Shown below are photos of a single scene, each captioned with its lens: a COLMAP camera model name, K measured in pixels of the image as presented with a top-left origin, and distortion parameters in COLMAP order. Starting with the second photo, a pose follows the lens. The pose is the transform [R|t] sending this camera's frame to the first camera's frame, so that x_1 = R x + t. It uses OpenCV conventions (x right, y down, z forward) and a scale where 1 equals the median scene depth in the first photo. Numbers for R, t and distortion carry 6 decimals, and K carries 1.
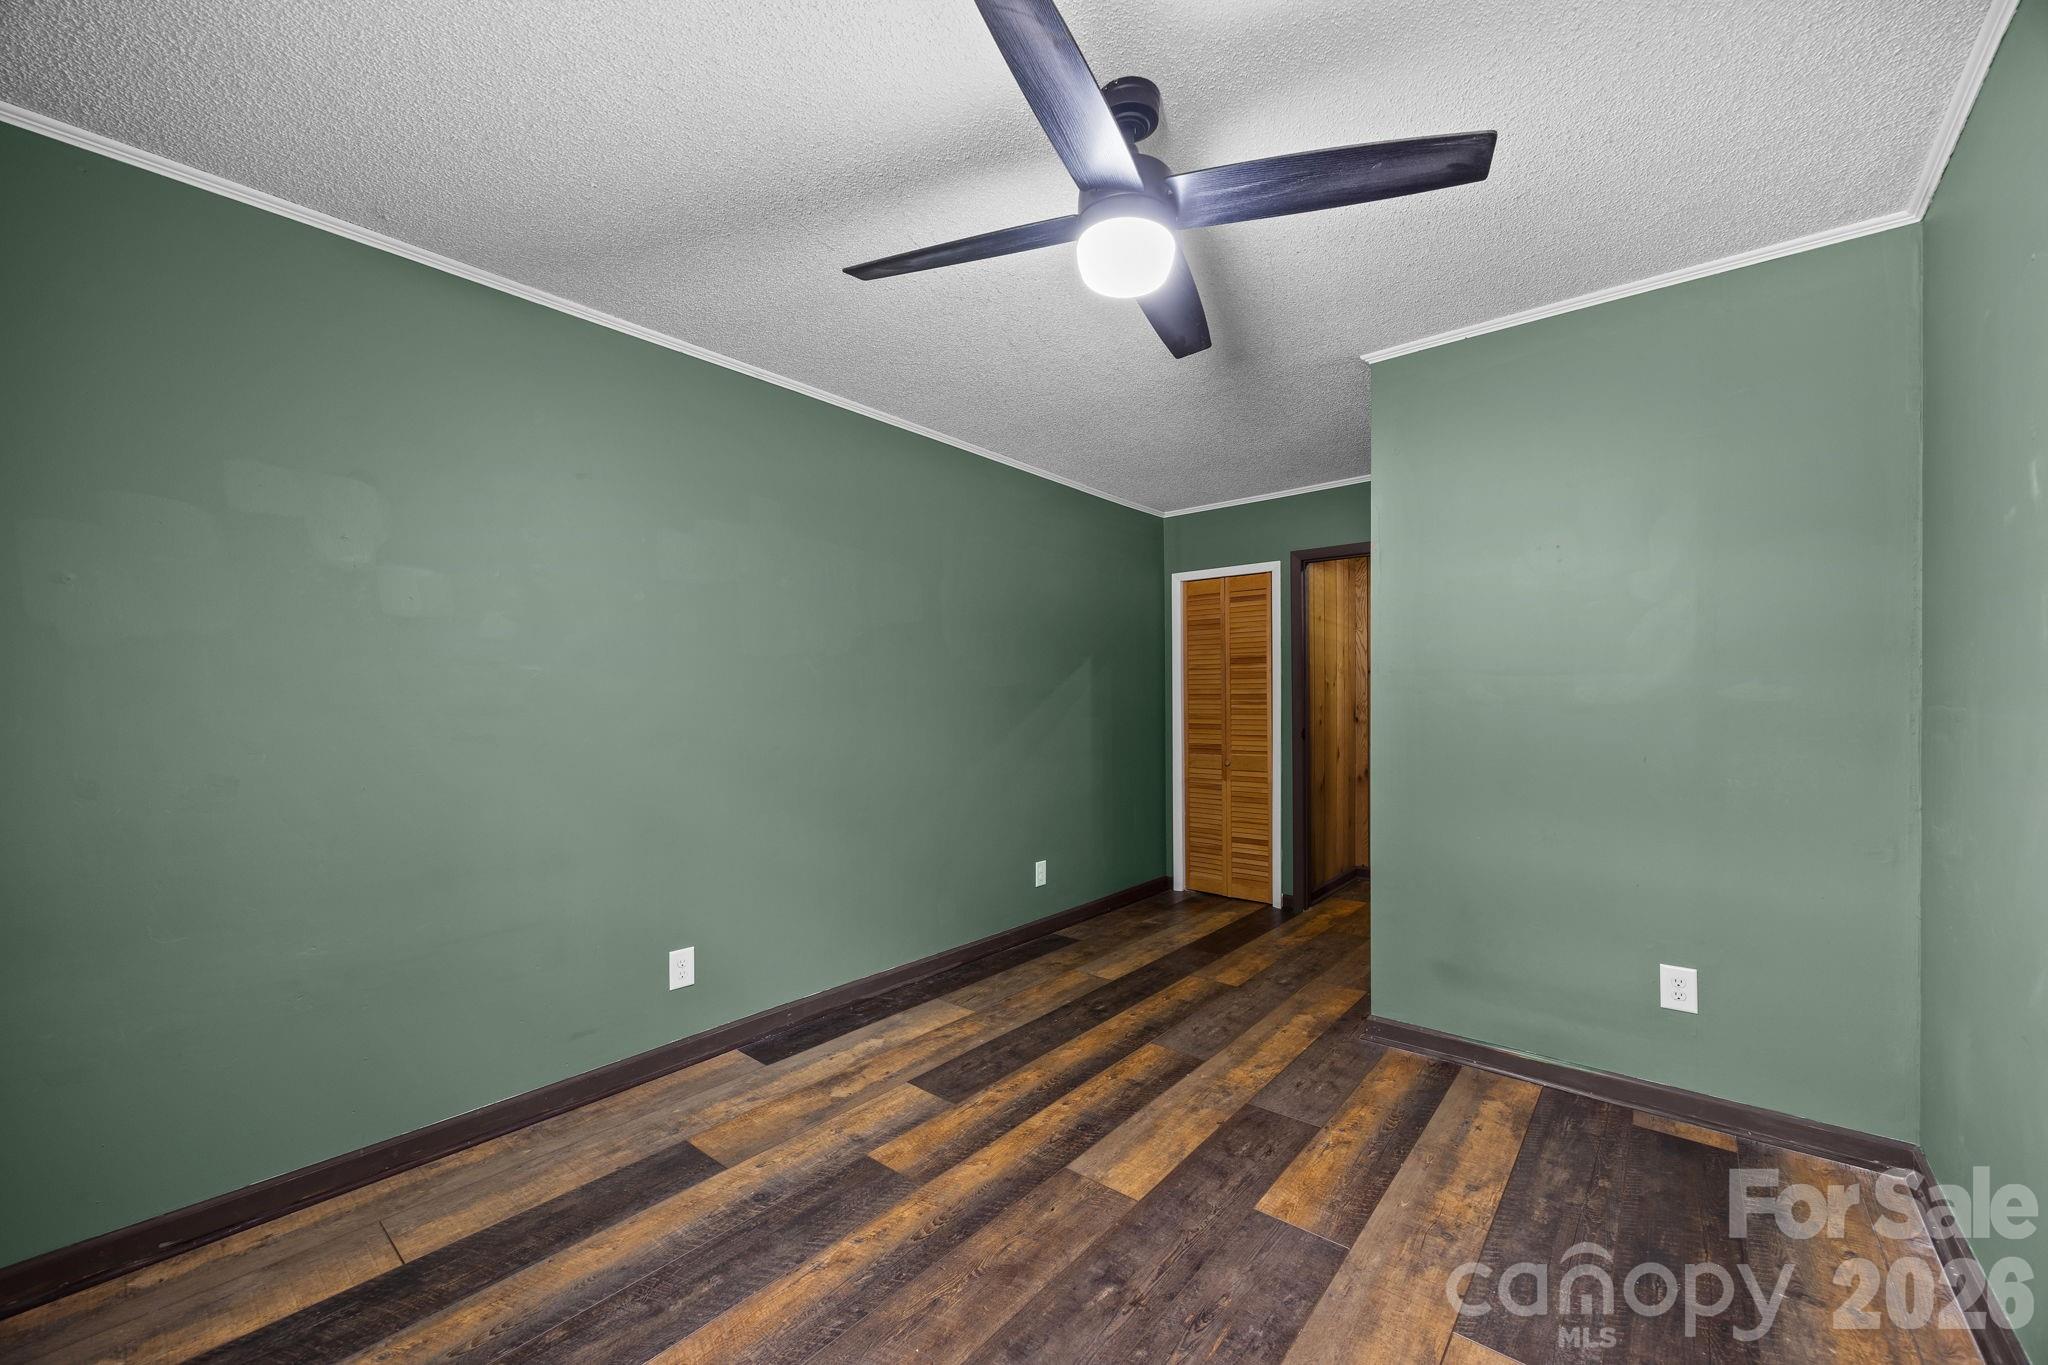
lens RADIAL K [[793.3, 0, 1033.2], [0, 793.3, 697.6], [0, 0, 1]] dist [0.002408, -0.000405]
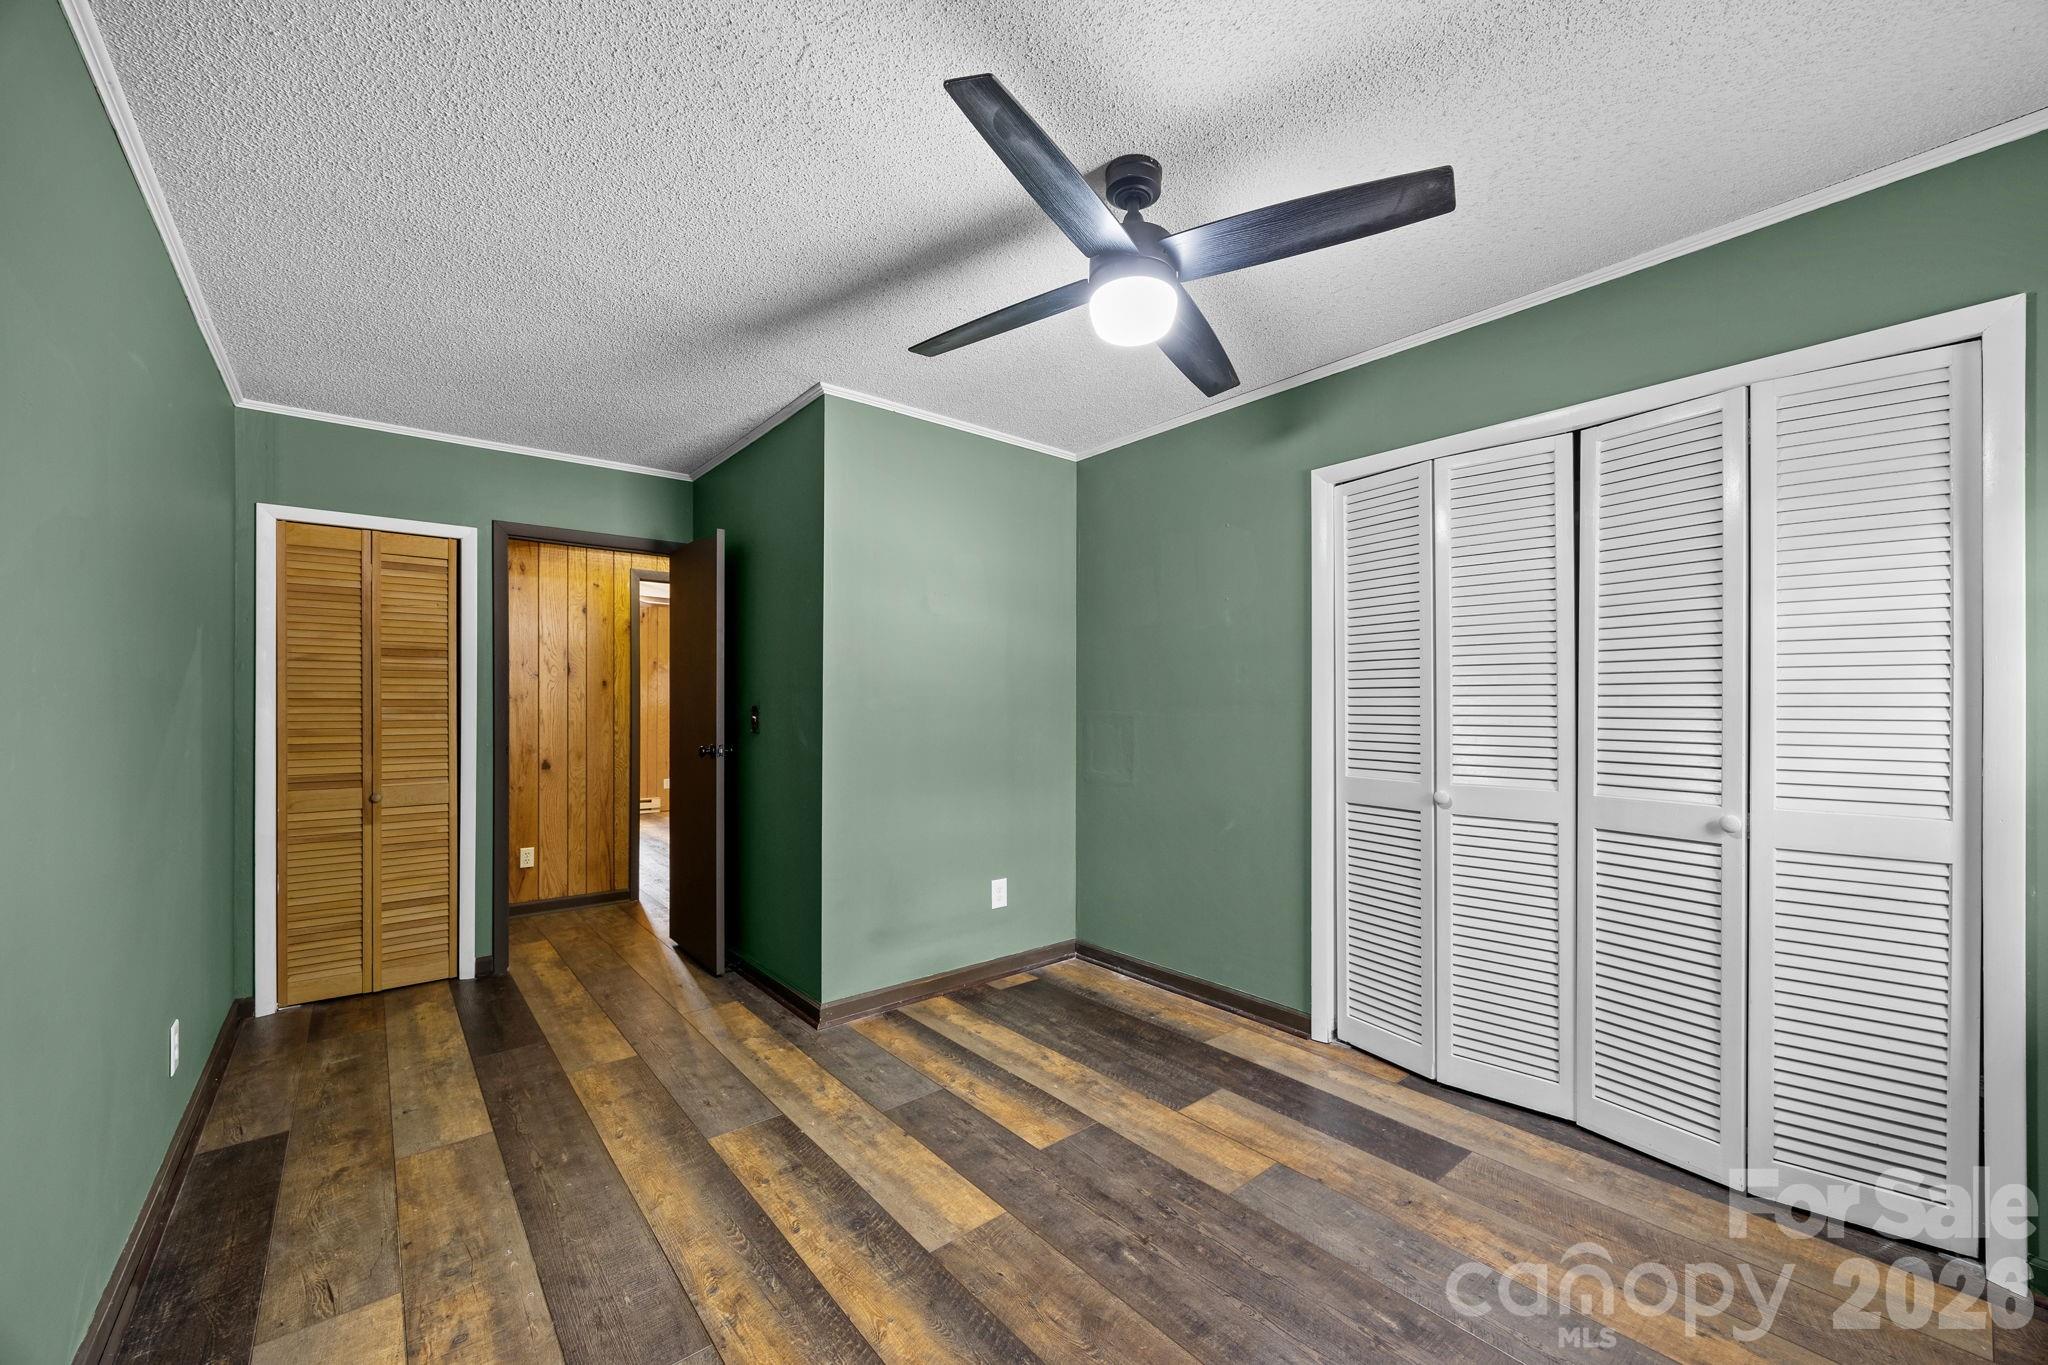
lens RADIAL K [[793.3, 0, 1026.5], [0, 793.3, 697.7], [0, 0, 1]] dist [0.002408, -0.000405]
pose [[0.186179, 0.014634, 0.982407, -0.649150], [-0.002515, 0.999893, -0.014418, 0.006160], [-0.982513, 0.000213, 0.186196, 0.608341]]
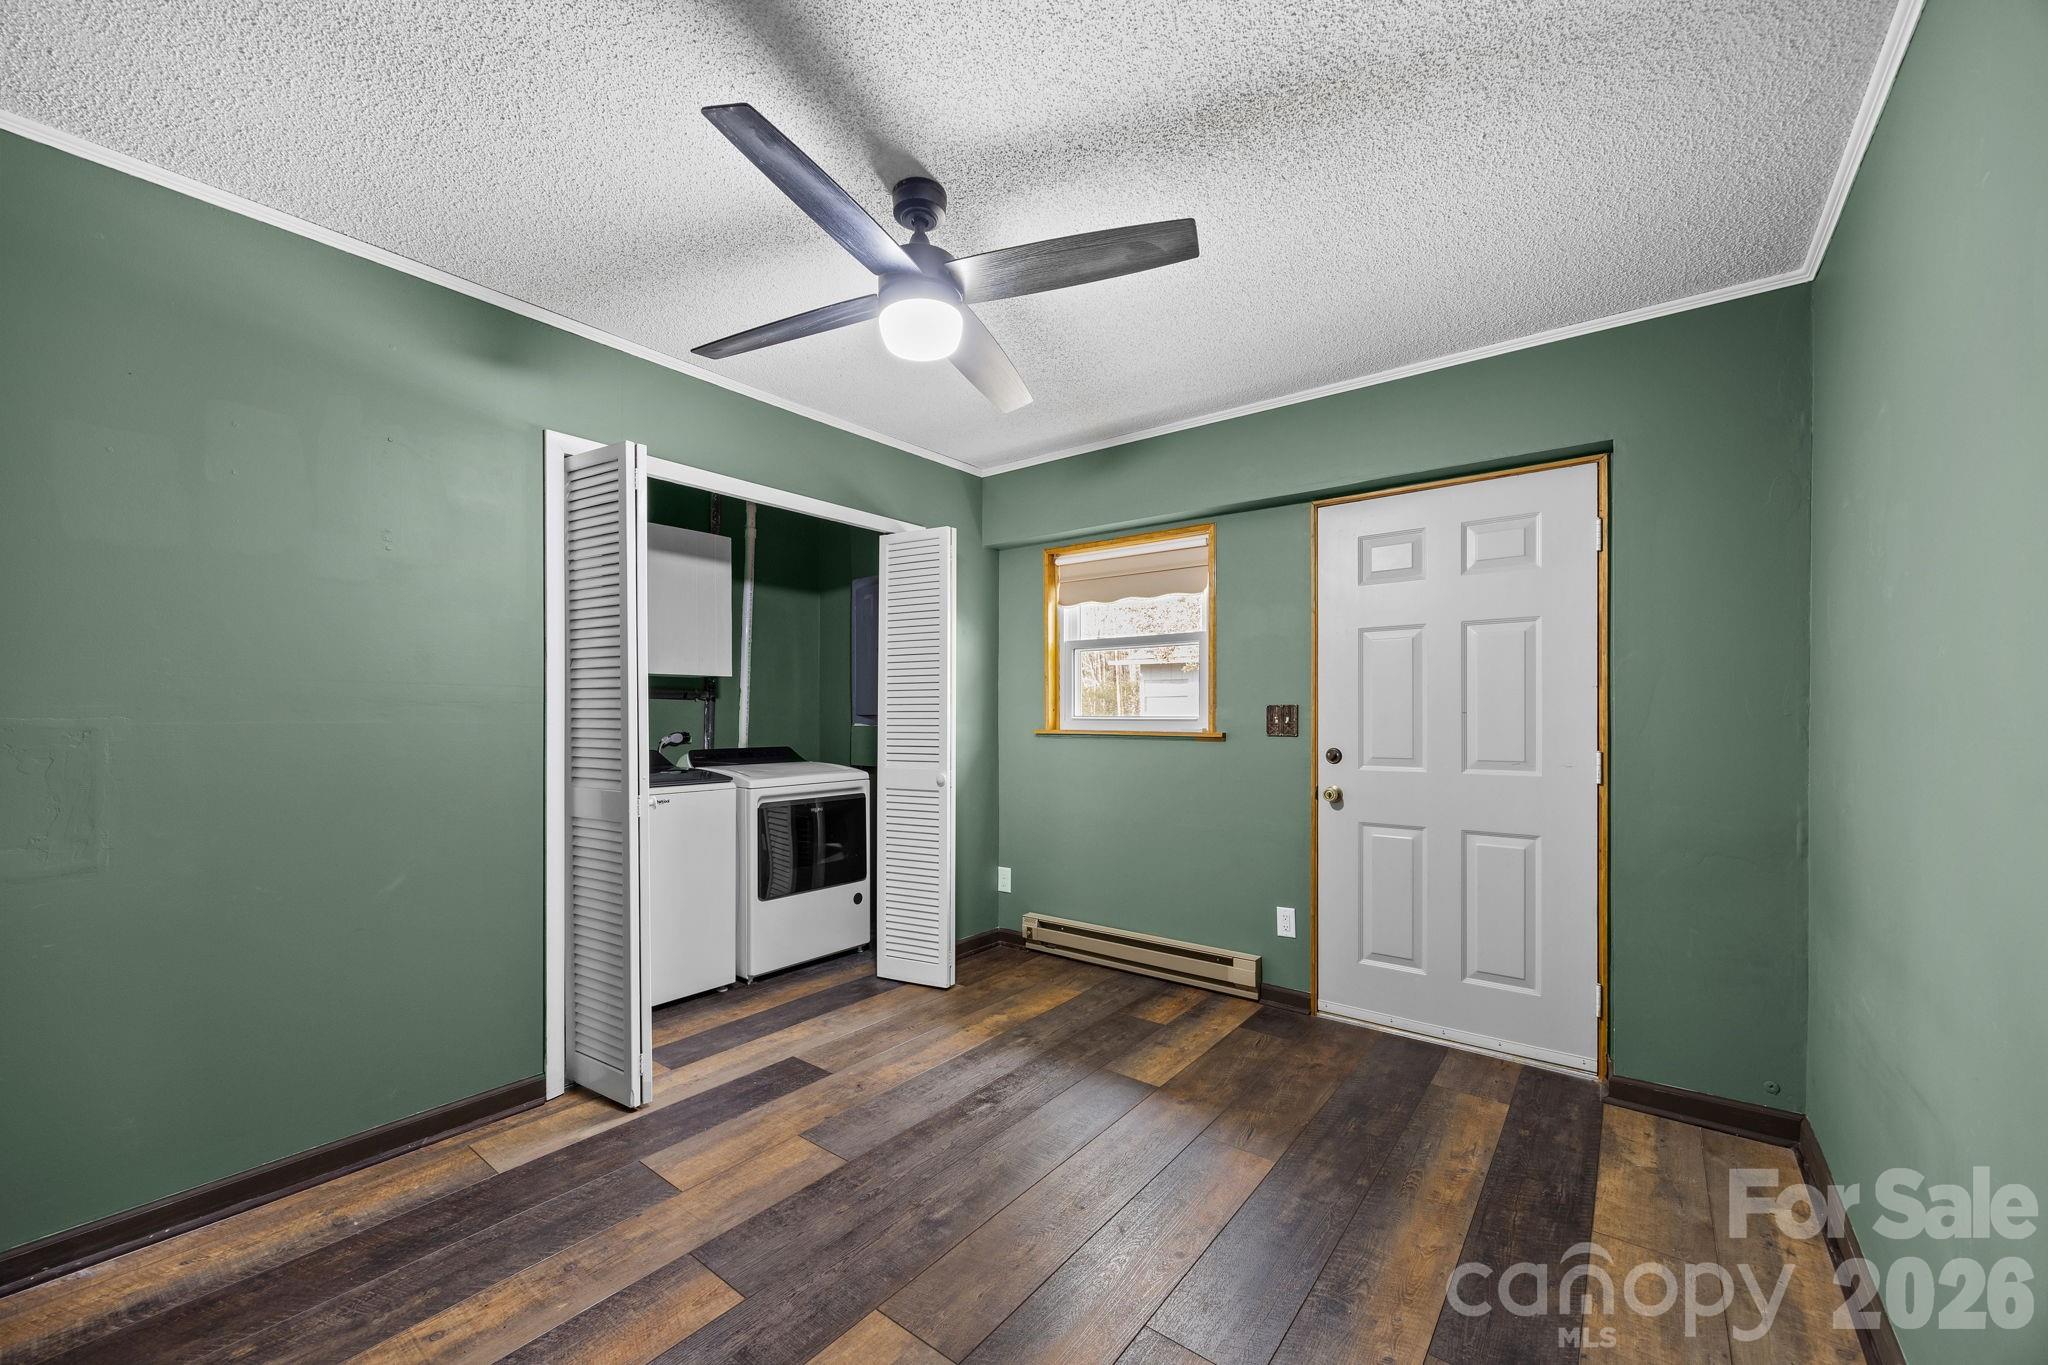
lens RADIAL K [[793.3, 0, 1024.4], [0, 793.3, 698.9], [0, 0, 1]] dist [0.002408, -0.000405]
pose [[-0.999649, 0.004032, -0.026178, -0.002602], [0.004606, 0.999749, -0.021916, 0.012202], [0.026084, -0.022029, -0.999417, 1.419181]]
